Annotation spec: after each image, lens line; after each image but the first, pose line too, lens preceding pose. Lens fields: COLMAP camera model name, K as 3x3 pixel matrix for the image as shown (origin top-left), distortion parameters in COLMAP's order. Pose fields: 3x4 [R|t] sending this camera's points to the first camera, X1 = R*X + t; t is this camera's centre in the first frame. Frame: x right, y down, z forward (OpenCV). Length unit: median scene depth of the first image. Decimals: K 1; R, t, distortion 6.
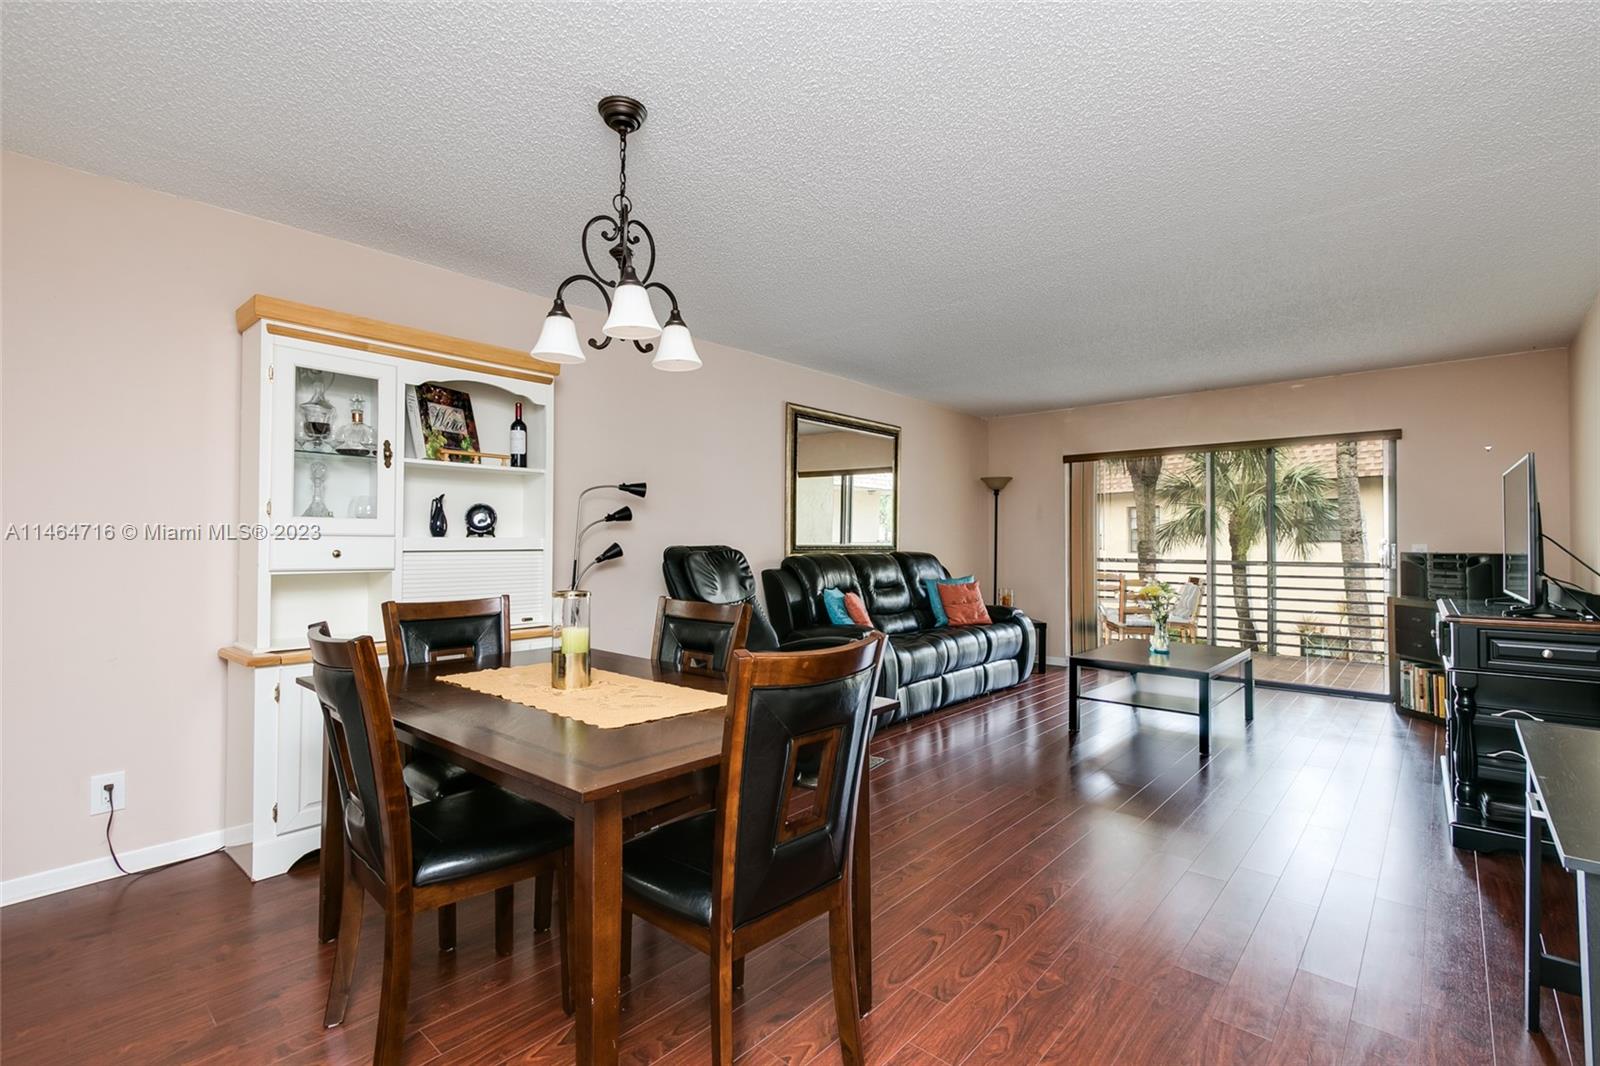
lens RADIAL K [[724.1, 0, 811.7], [0, 724.1, 534.7], [0, 0, 1]] dist [0.002038, -0.000566]
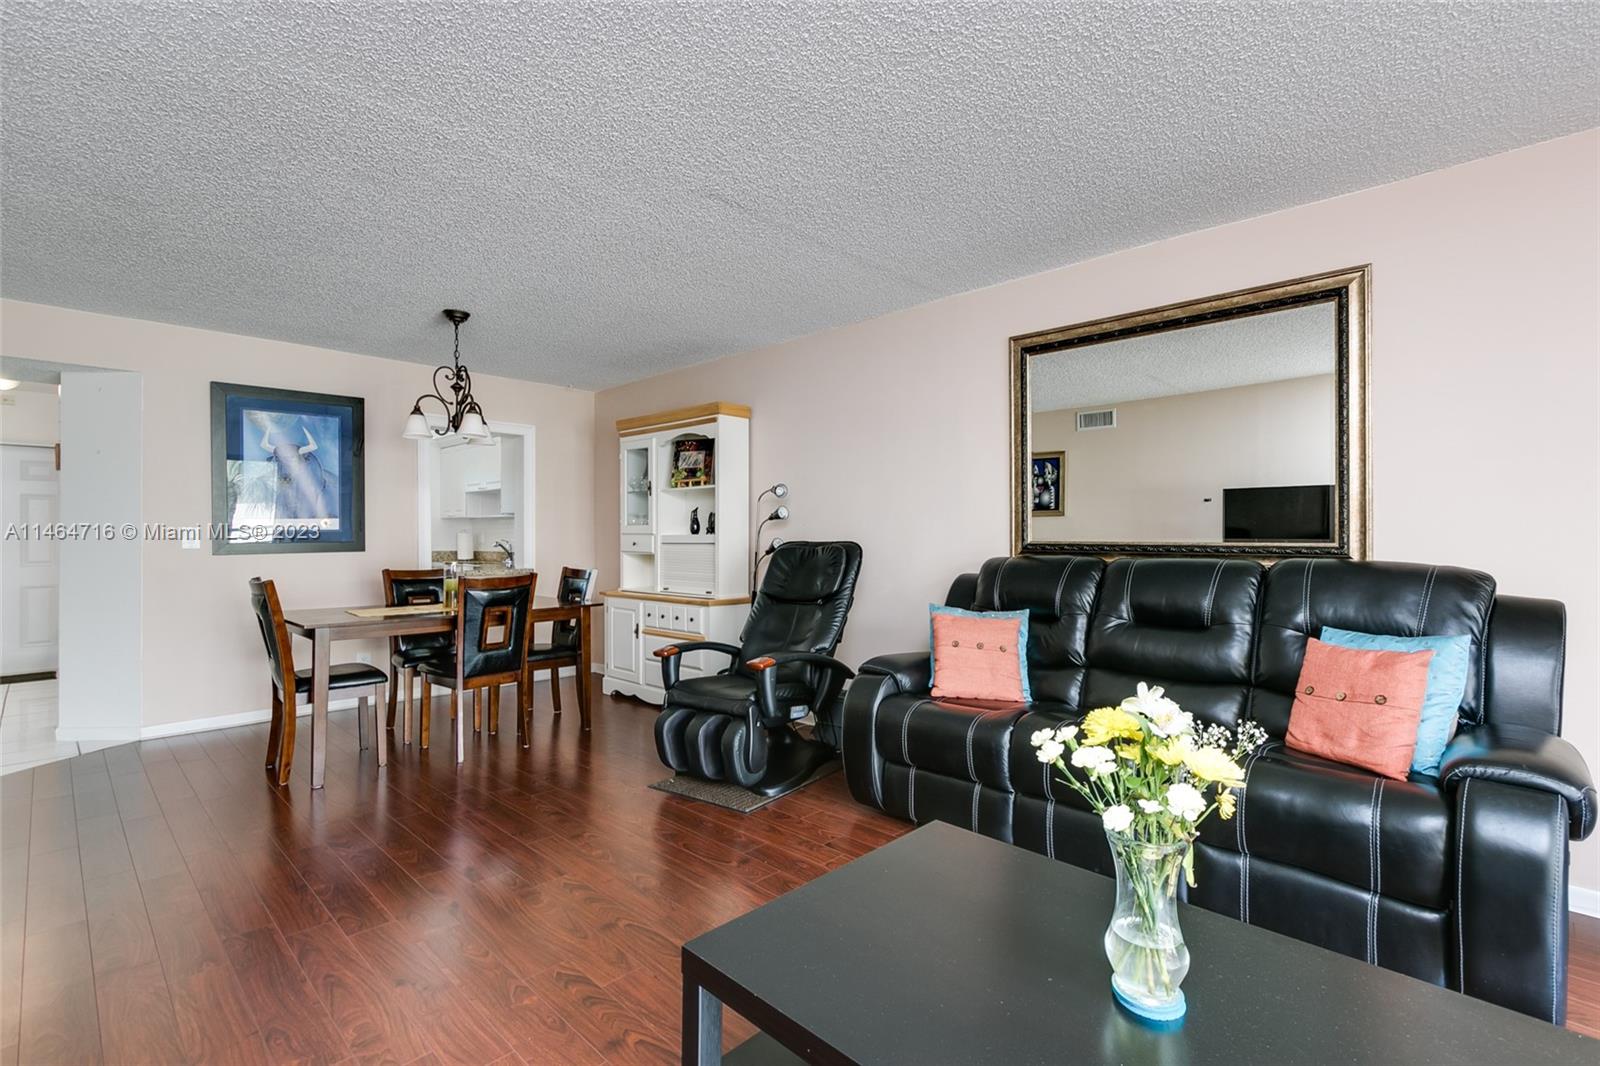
lens RADIAL K [[729.1, 0, 807.7], [0, 729.1, 534.1], [0, 0, 1]] dist [0.007878, -0.005102]
pose [[-0.040523, -0.006298, -0.999159, 1.013200], [0.009812, 0.999929, -0.006701, 0.014529], [0.999130, -0.010075, -0.040459, 1.242415]]
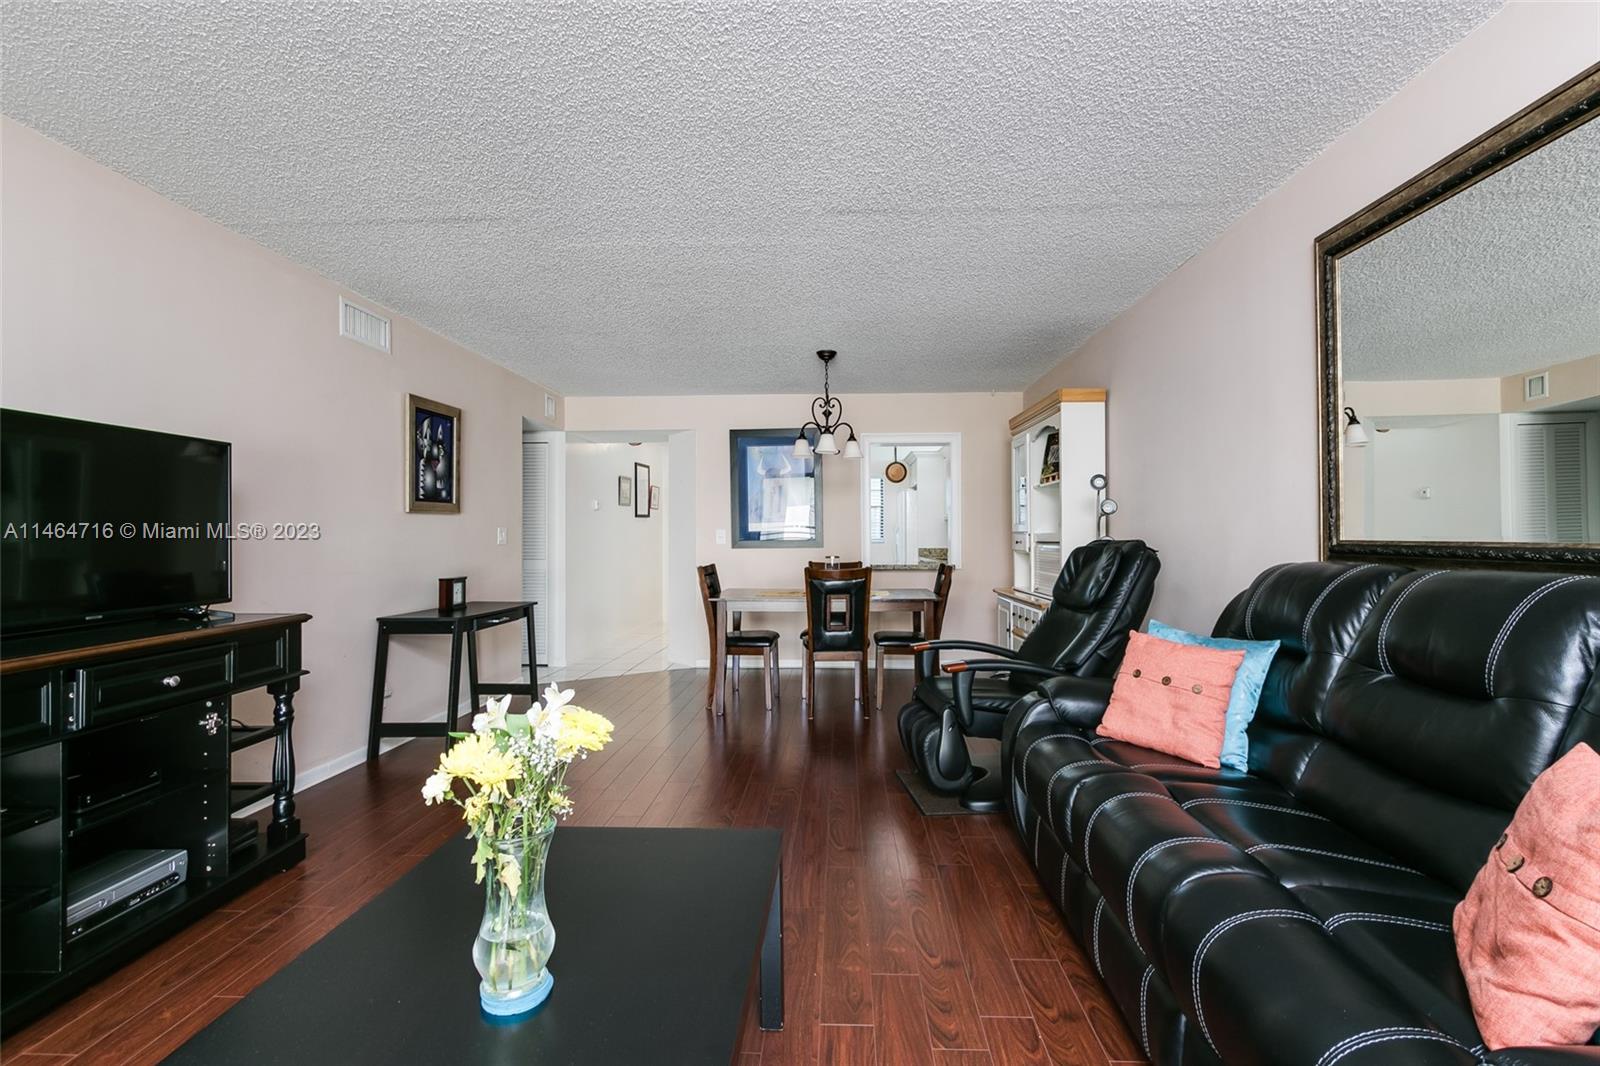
lens RADIAL K [[724.1, 0, 811.7], [0, 724.1, 534.7], [0, 0, 1]] dist [0.002038, -0.000566]
pose [[-0.778139, -0.001985, -0.628089, 0.775993], [0.006569, 0.999915, -0.011299, 0.019835], [0.628058, -0.012918, -0.778060, 1.731946]]
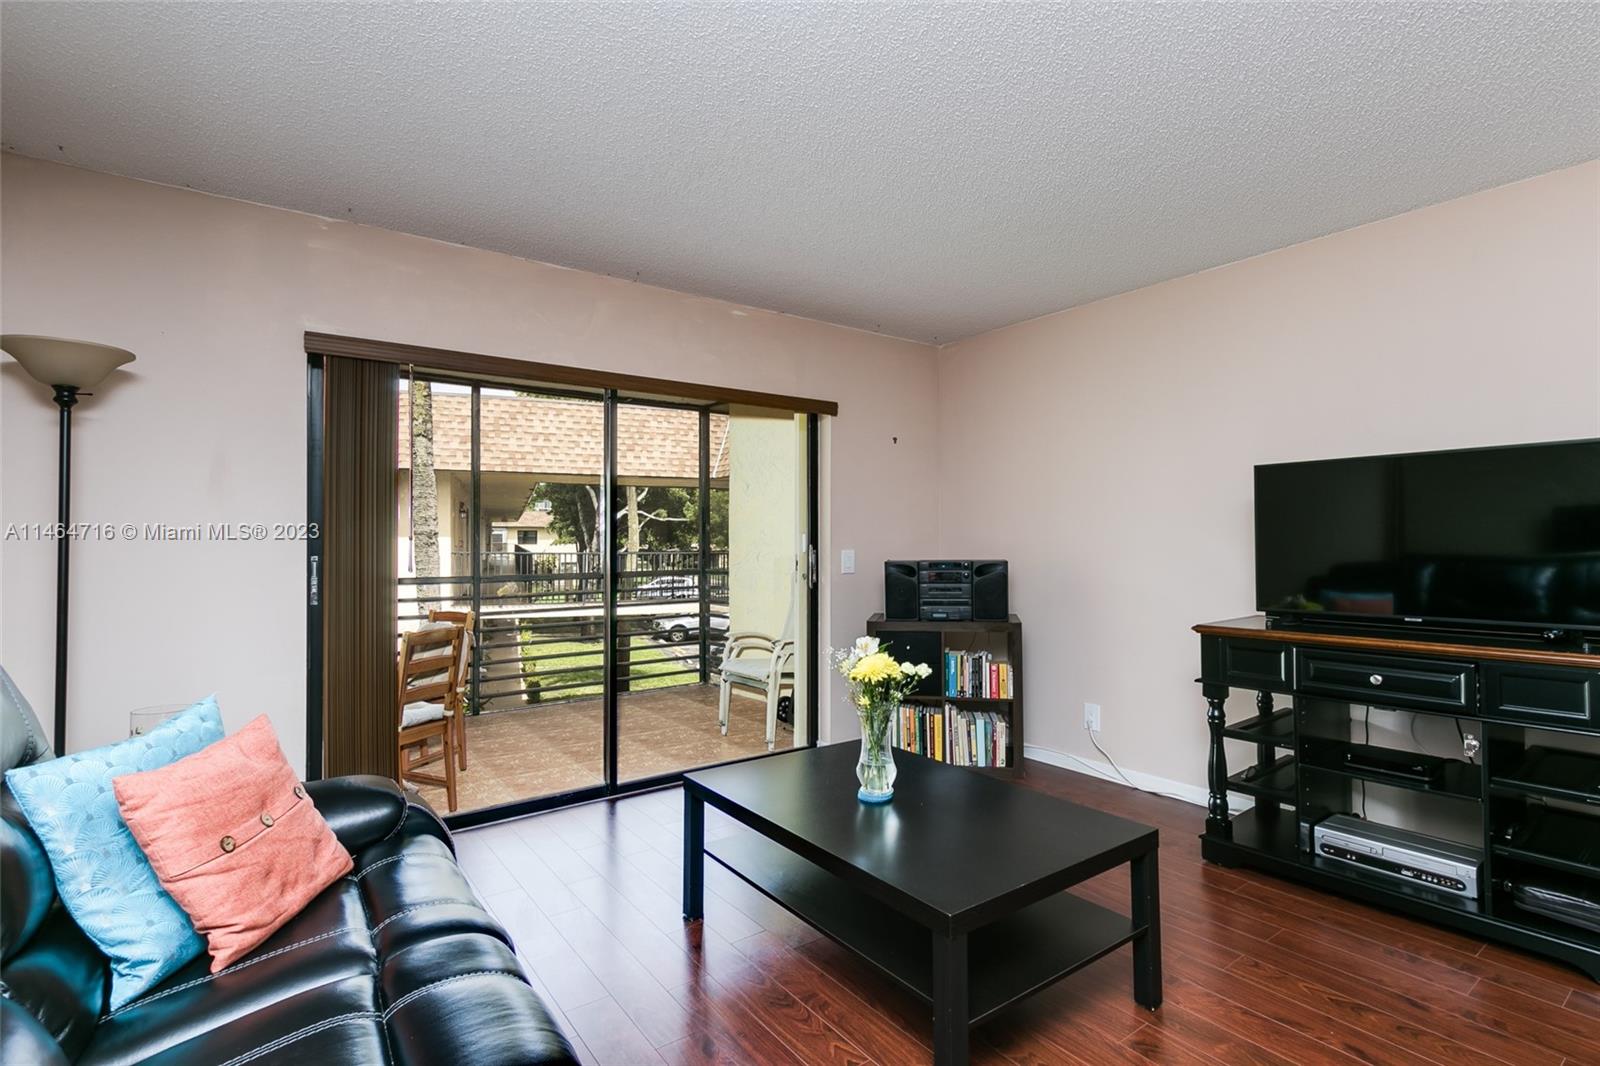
lens RADIAL K [[783.1, 0, 844.0], [0, 783.1, 527.5], [0, 0, 1]] dist [0.001199, -0.000319]
pose [[0.190284, 0.014891, 0.981616, -0.018749], [-0.005206, 0.999886, -0.014159, 0.000799], [-0.981715, -0.002416, 0.190340, 1.274484]]
